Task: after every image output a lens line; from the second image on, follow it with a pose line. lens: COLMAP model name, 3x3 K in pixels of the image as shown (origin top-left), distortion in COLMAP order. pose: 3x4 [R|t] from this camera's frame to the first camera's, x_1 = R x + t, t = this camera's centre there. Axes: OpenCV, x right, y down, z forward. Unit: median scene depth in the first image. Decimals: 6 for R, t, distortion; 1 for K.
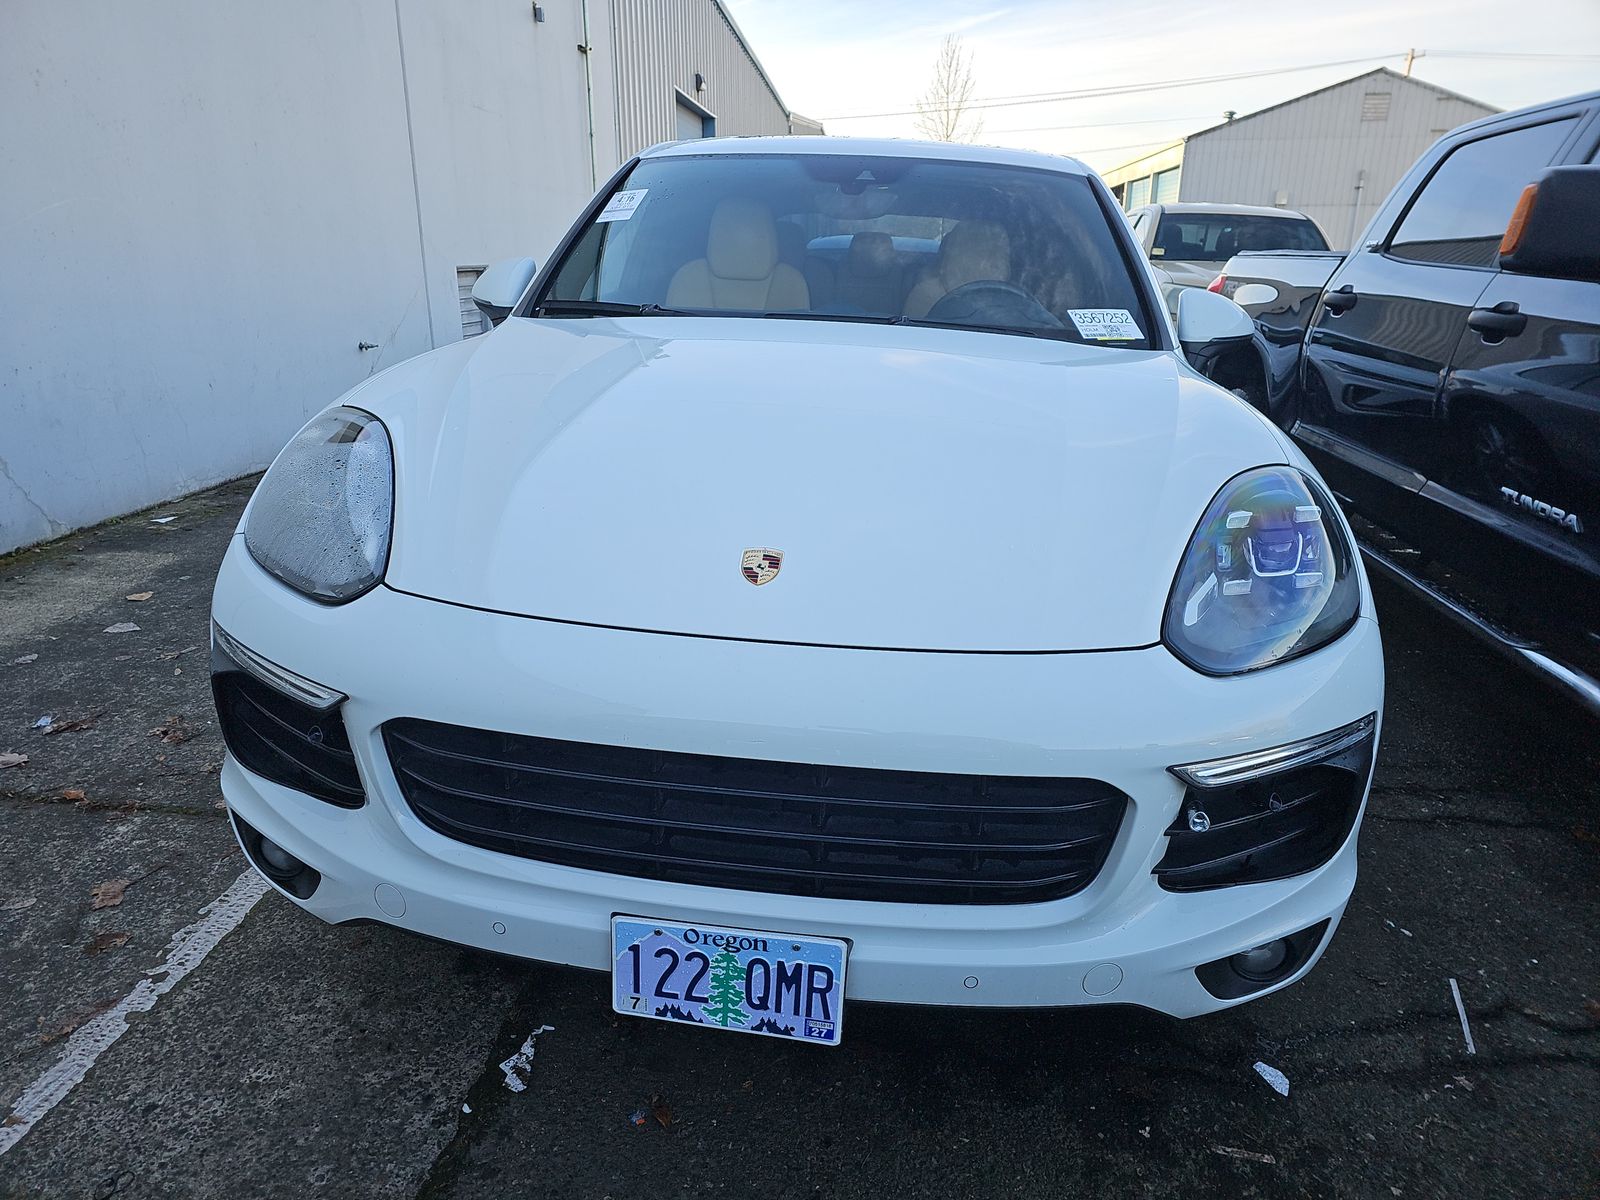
lens RADIAL K [[1048.5, 0, 794.0], [0, 1048.5, 578.9], [0, 0, 1]] dist [0.046180, -0.040770]
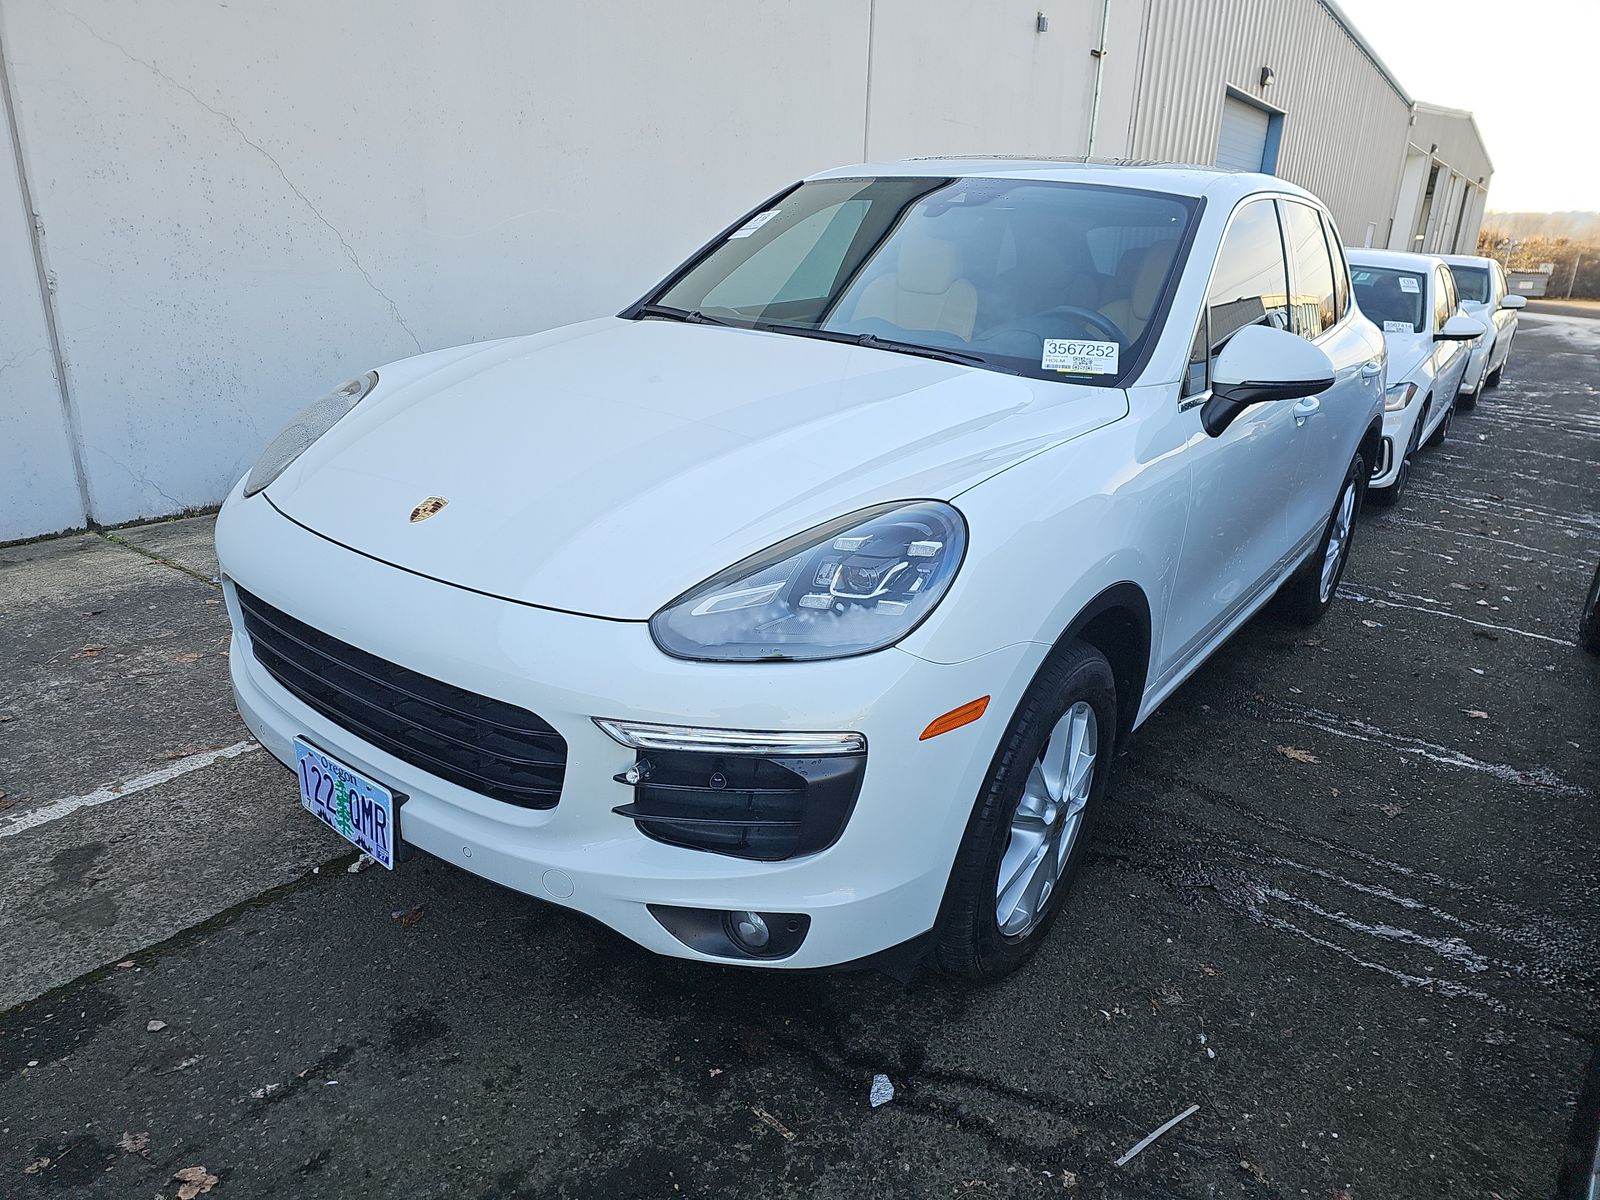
lens RADIAL K [[1045.8, 0, 800.0], [0, 1045.8, 600.0], [0, 0, 1]] dist [0.069045, -0.063785]
pose [[0.864940, 0.179640, -0.468623, 0.738130], [-0.172563, 0.983265, 0.058420, -0.042801], [0.471275, 0.030337, 0.881464, 0.039092]]
